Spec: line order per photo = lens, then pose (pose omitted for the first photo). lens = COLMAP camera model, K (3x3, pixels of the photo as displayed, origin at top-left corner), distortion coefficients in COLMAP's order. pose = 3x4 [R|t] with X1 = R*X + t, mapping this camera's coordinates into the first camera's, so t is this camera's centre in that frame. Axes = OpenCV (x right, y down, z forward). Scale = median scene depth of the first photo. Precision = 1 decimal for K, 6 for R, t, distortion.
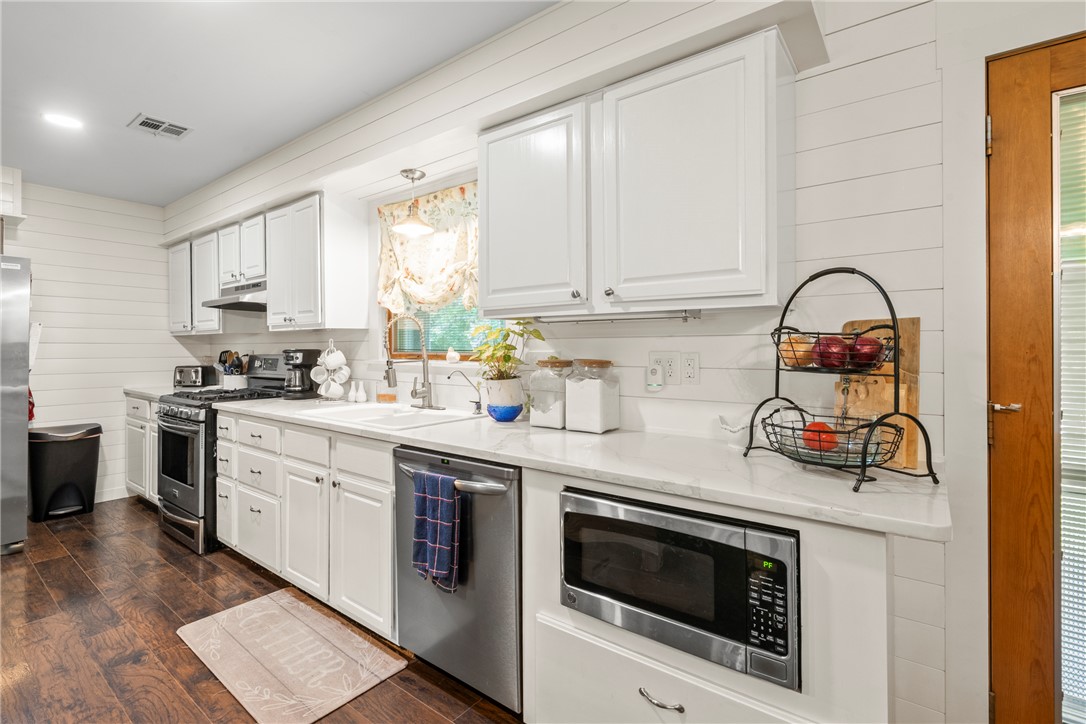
lens RADIAL K [[510.0, 0, 530.5], [0, 510.0, 336.5], [0, 0, 1]] dist [-0.017848, 0.004443]
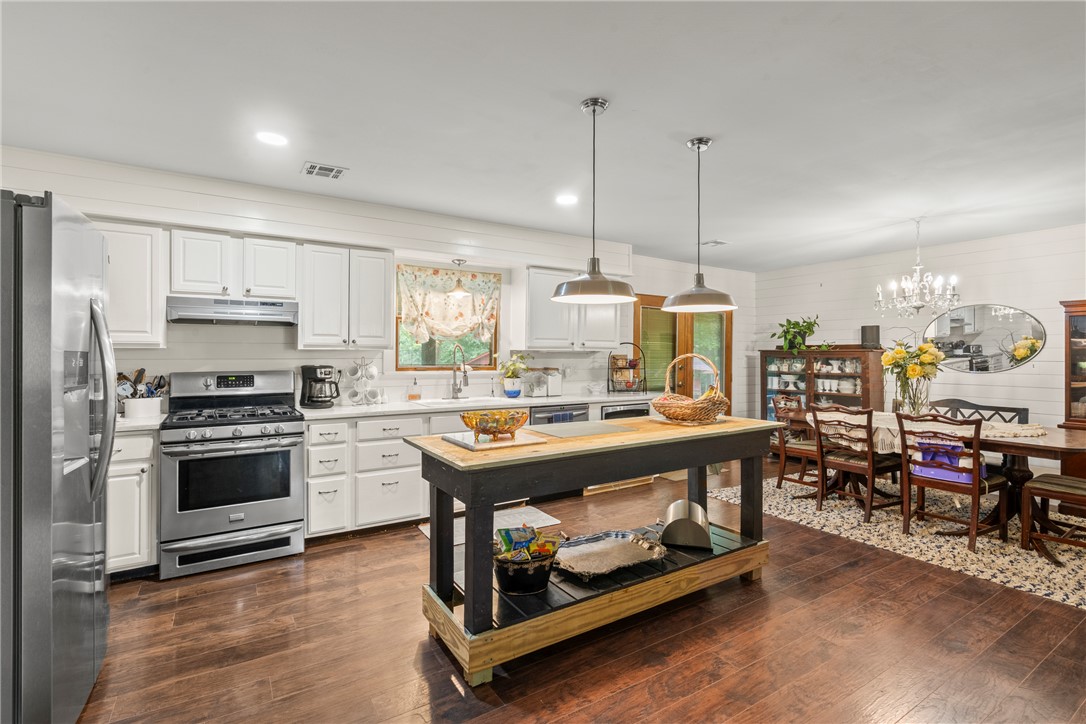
lens RADIAL K [[510.0, 0, 544.8], [0, 510.0, 348.7], [0, 0, 1]] dist [-0.017848, 0.004443]
pose [[0.330190, 0.017713, 0.943748, -2.564420], [-0.022150, 0.999694, -0.011013, -0.021292], [-0.943655, -0.017267, 0.330481, 0.236365]]
